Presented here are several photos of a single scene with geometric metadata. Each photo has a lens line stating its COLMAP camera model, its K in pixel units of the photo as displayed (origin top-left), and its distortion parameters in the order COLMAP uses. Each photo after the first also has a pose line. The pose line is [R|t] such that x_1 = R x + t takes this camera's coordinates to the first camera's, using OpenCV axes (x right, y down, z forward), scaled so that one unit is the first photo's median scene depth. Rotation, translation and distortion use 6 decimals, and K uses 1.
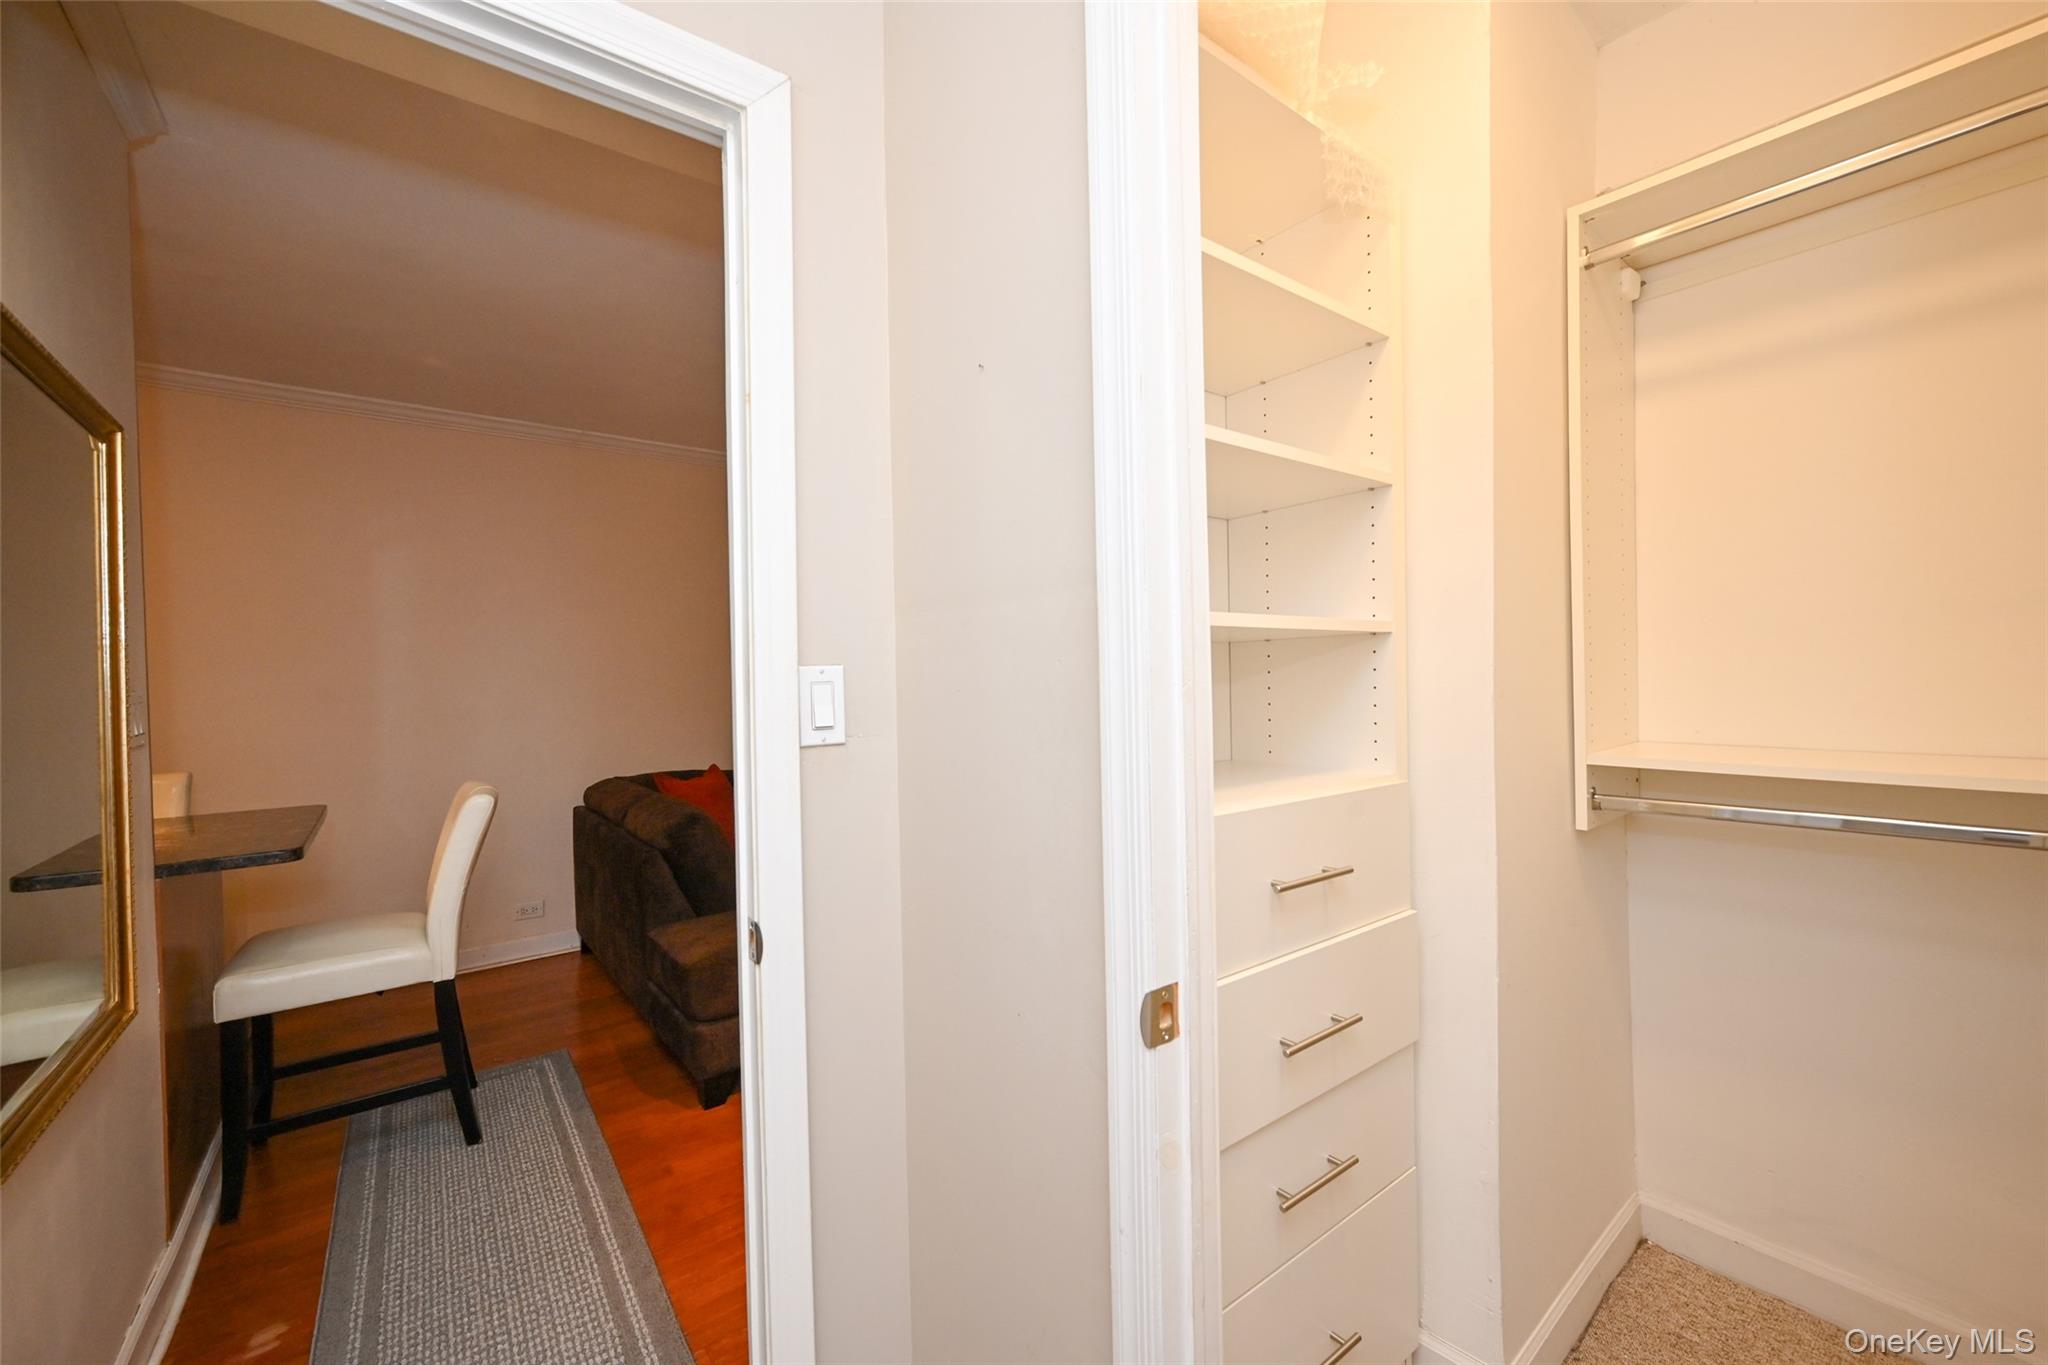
lens RADIAL K [[796.2, 0, 1014.9], [0, 796.2, 676.7], [0, 0, 1]] dist [-0.006163, -0.000152]
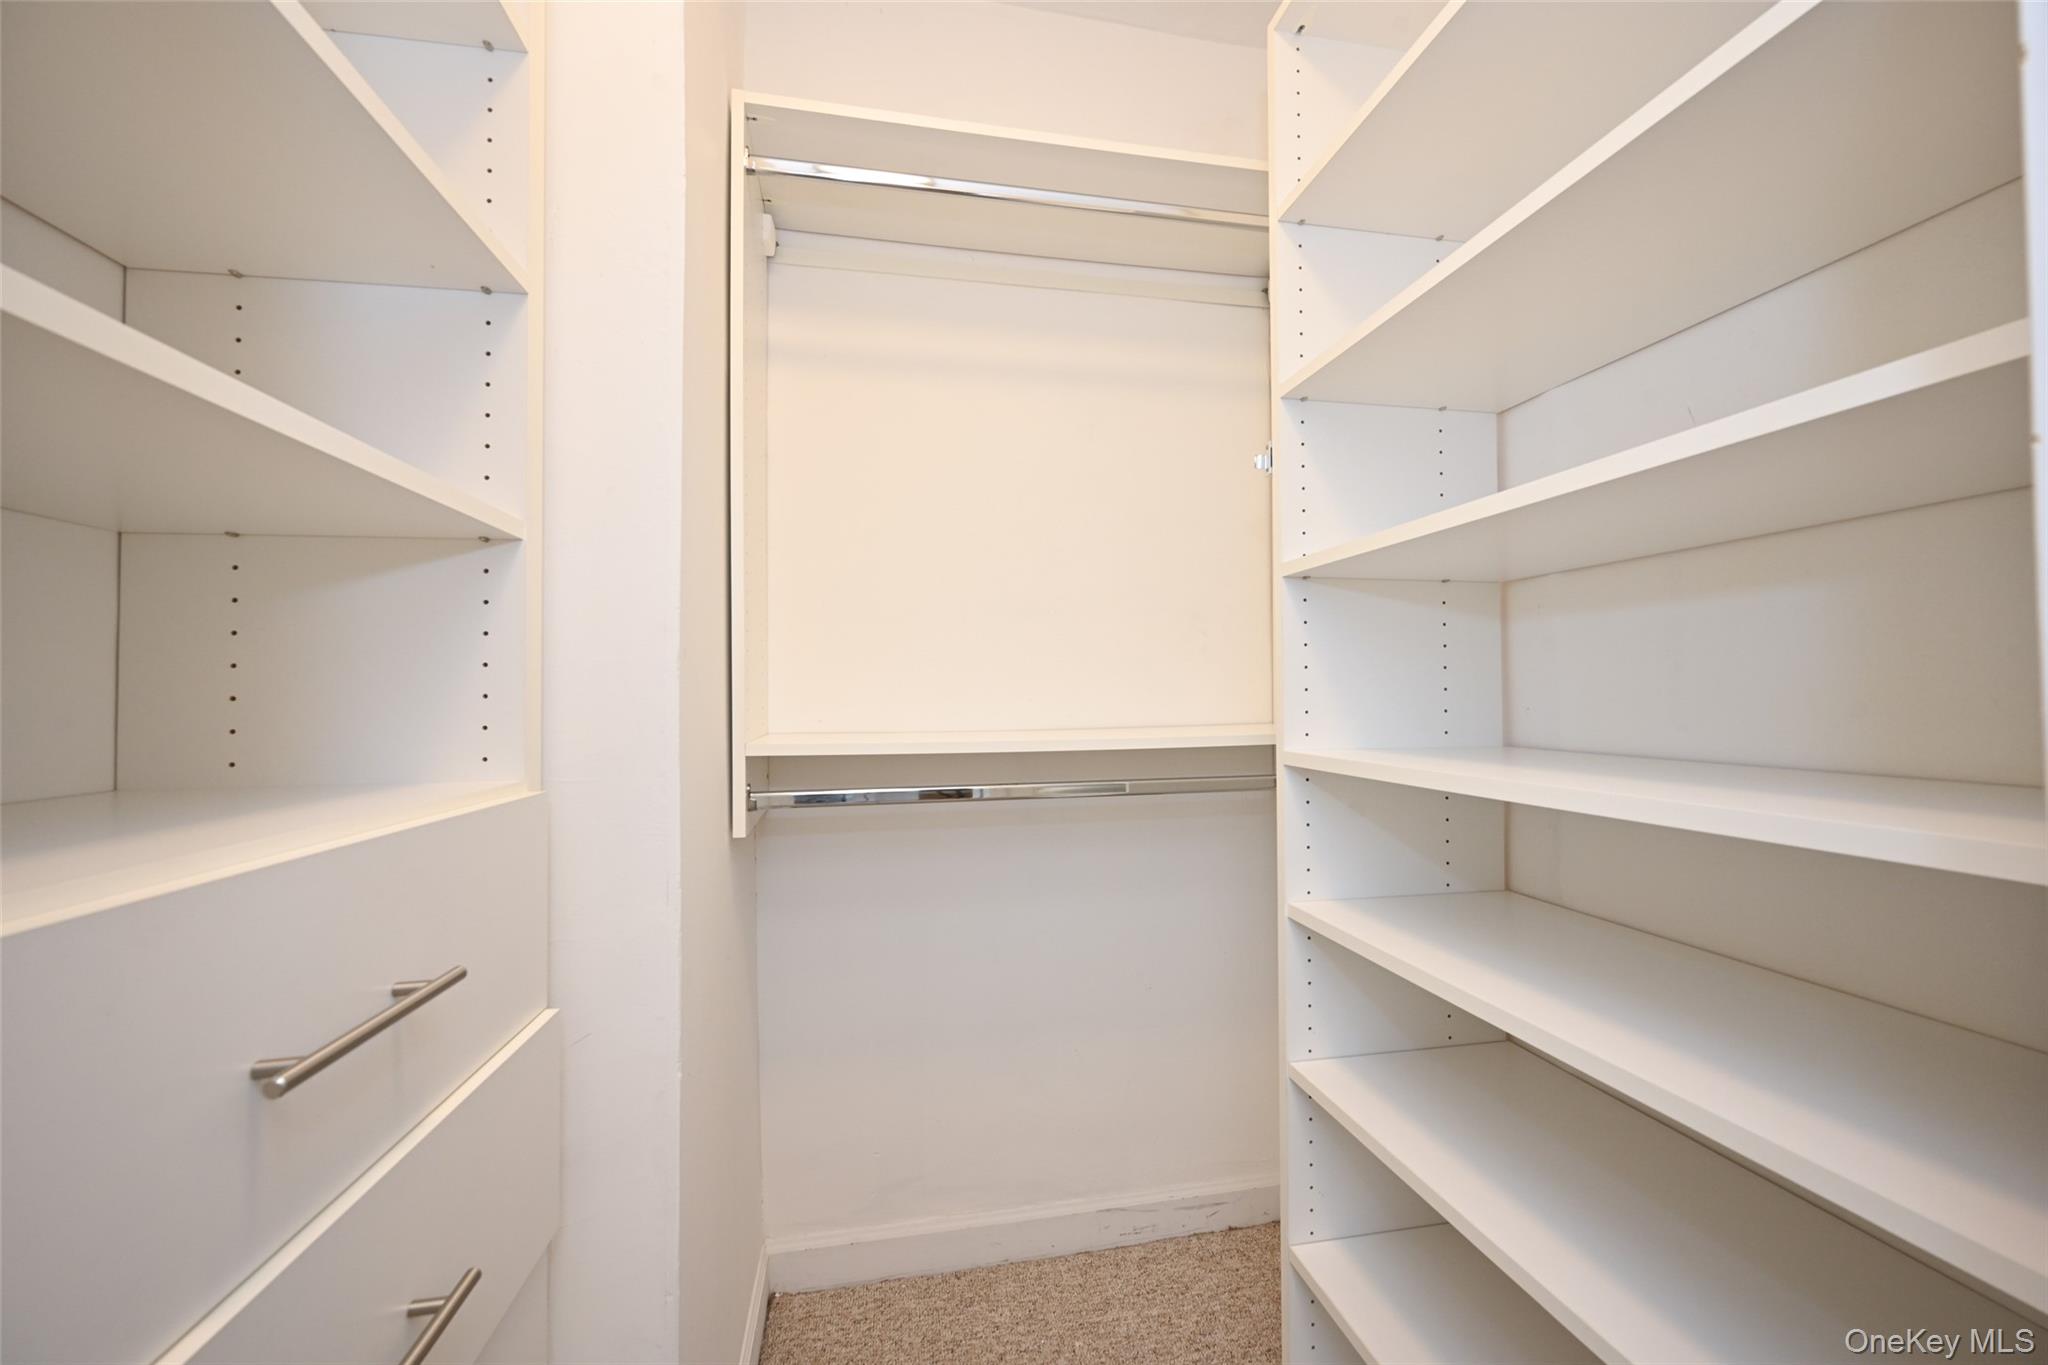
lens RADIAL K [[796.2, 0, 1012.1], [0, 796.2, 679.0], [0, 0, 1]] dist [-0.006163, -0.000152]
pose [[0.446434, 0.036898, 0.894056, 0.106517], [0.006249, 0.998997, -0.044349, 0.069188], [-0.894795, 0.025386, 0.445755, 0.383837]]
